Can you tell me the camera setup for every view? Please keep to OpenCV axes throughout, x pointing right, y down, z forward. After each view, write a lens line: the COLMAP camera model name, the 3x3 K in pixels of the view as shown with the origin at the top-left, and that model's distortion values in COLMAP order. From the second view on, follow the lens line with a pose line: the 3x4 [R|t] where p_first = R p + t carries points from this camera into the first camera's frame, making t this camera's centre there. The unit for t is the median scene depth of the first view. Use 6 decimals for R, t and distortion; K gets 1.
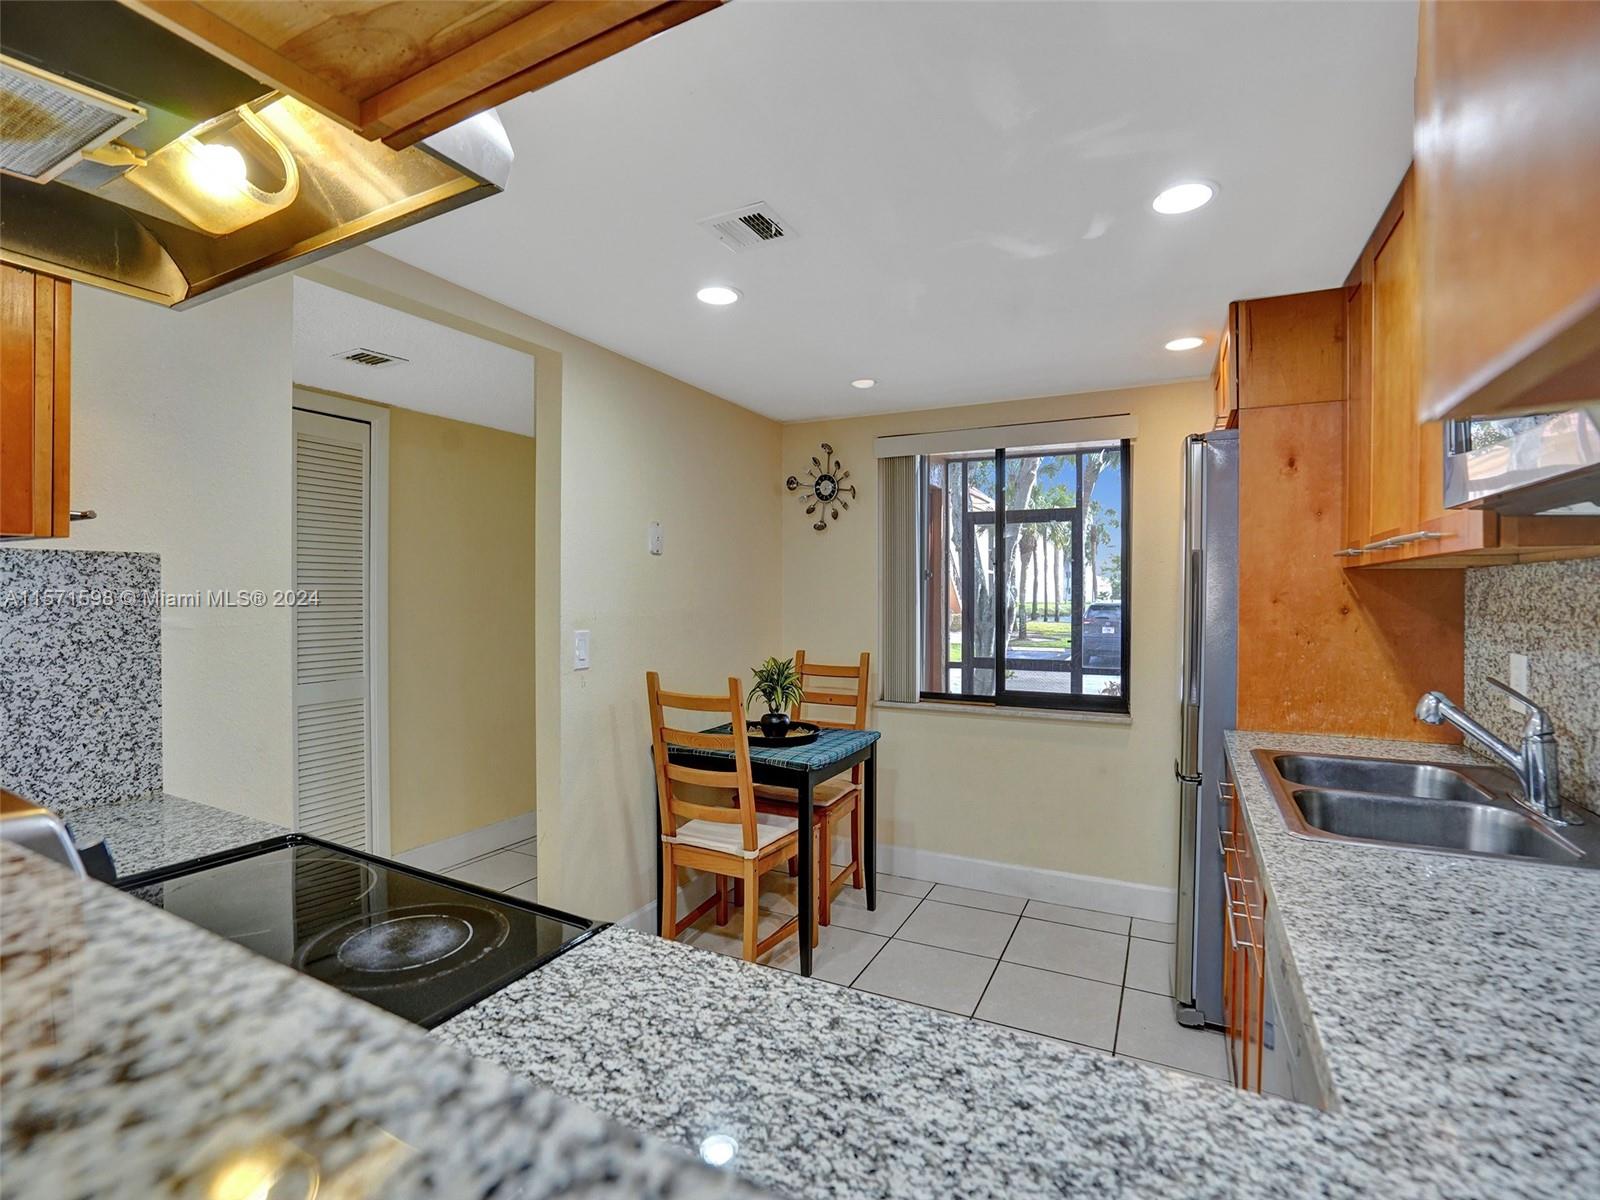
lens RADIAL K [[728.6, 0, 799.5], [0, 728.6, 600.9], [0, 0, 1]] dist [-0.029974, 0.004371]
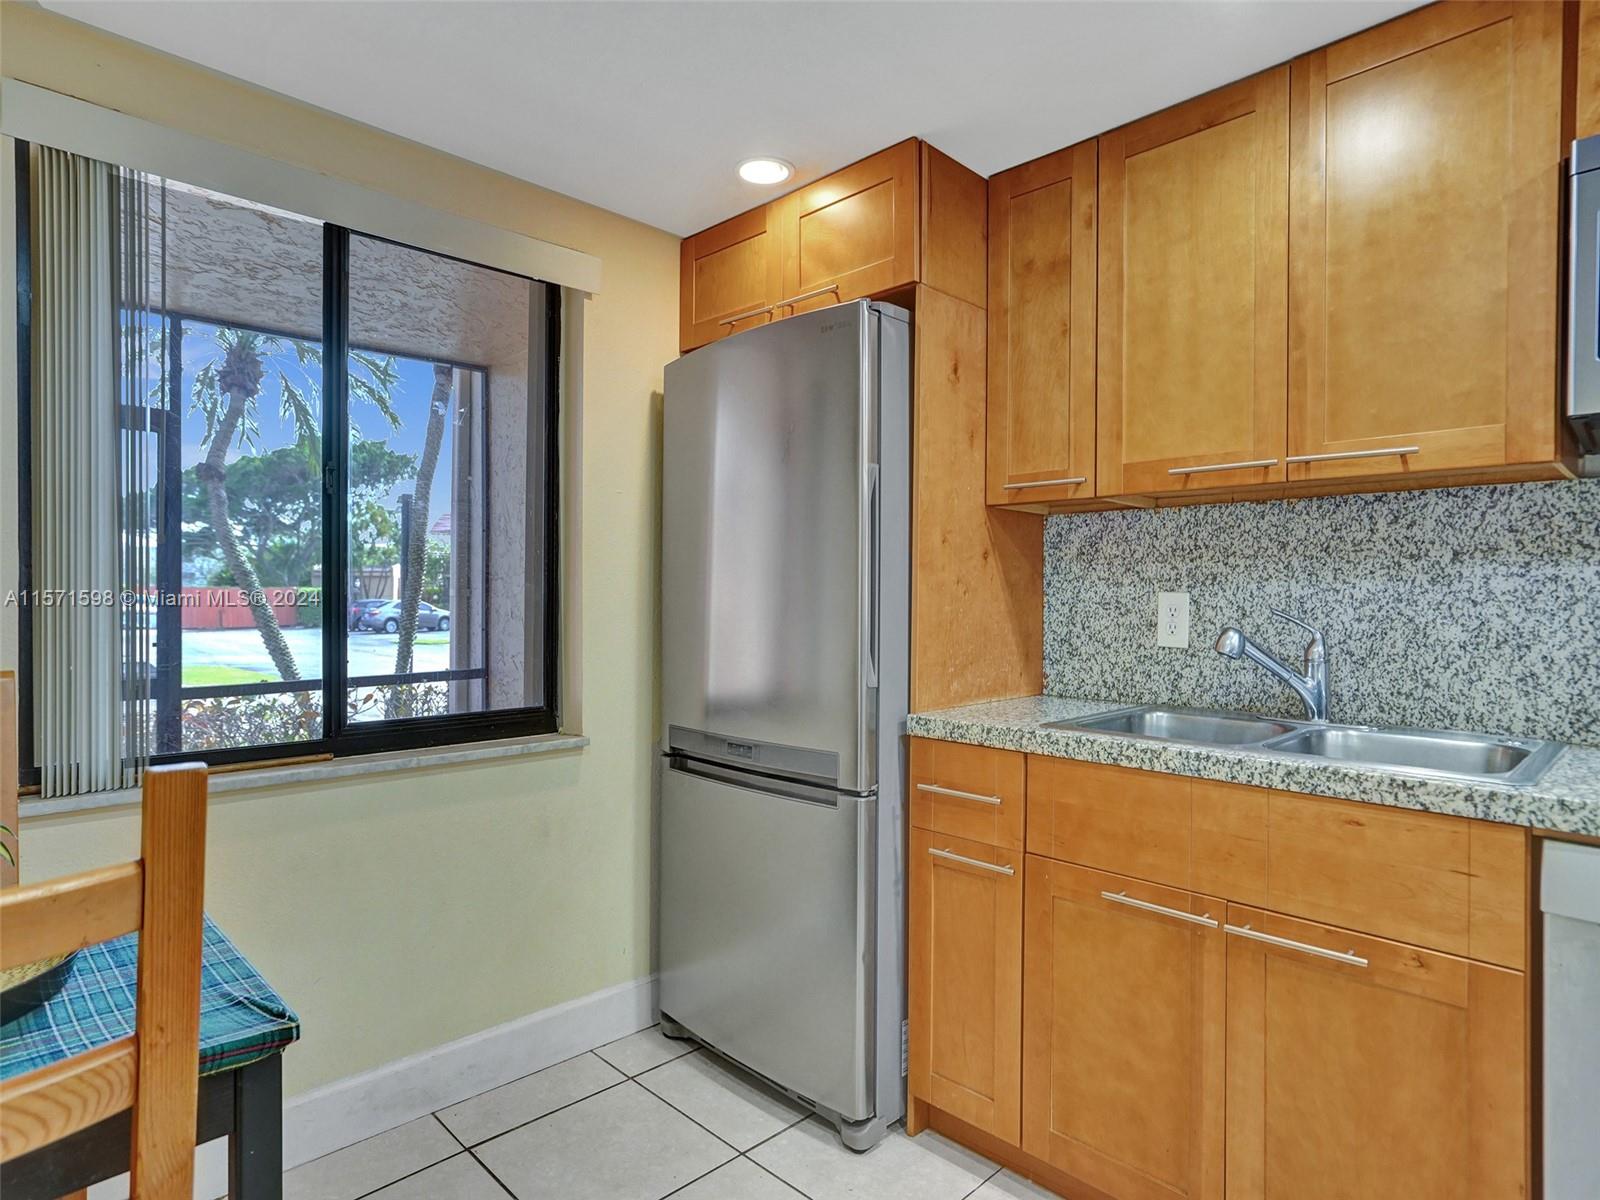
lens RADIAL K [[859.3, 0, 799.3], [0, 859.3, 595.2], [0, 0, 1]] dist [-0.029094, 0.000188]
pose [[0.325689, 0.004556, 0.945466, -0.282198], [0.002750, 0.999980, -0.005766, 0.066084], [-0.945473, 0.004478, 0.325669, 0.865488]]
